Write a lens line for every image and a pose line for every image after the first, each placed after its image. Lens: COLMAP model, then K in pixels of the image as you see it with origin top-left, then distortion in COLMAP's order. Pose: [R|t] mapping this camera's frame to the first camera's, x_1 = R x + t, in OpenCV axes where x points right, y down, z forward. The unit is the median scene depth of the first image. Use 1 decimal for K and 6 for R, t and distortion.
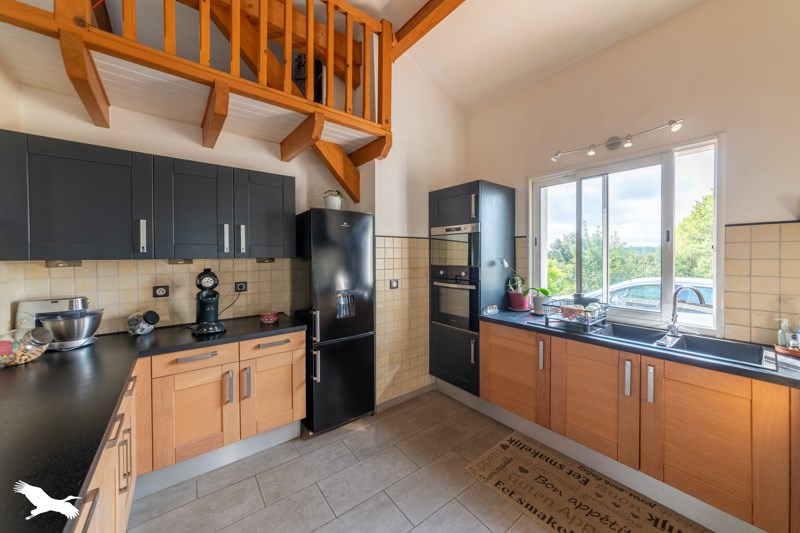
lens RADIAL K [[289.2, 0, 399.7], [0, 289.2, 258.9], [0, 0, 1]] dist [-0.000902, -0.000028]
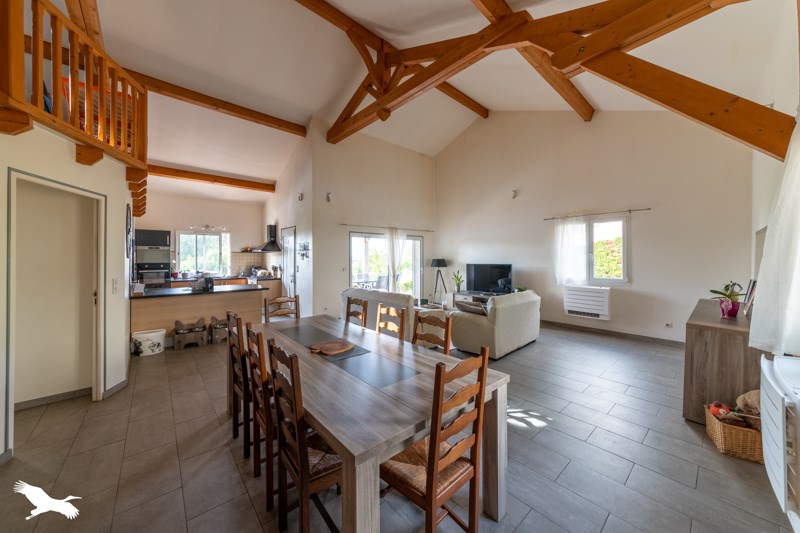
lens RADIAL K [[289.2, 0, 400.6], [0, 289.2, 261.1], [0, 0, 1]] dist [-0.000902, -0.000028]
pose [[-0.061265, -0.007088, 0.998096, -2.982147], [0.013211, 0.999881, 0.007911, 0.022168], [-0.998034, 0.013670, -0.061164, -1.152743]]
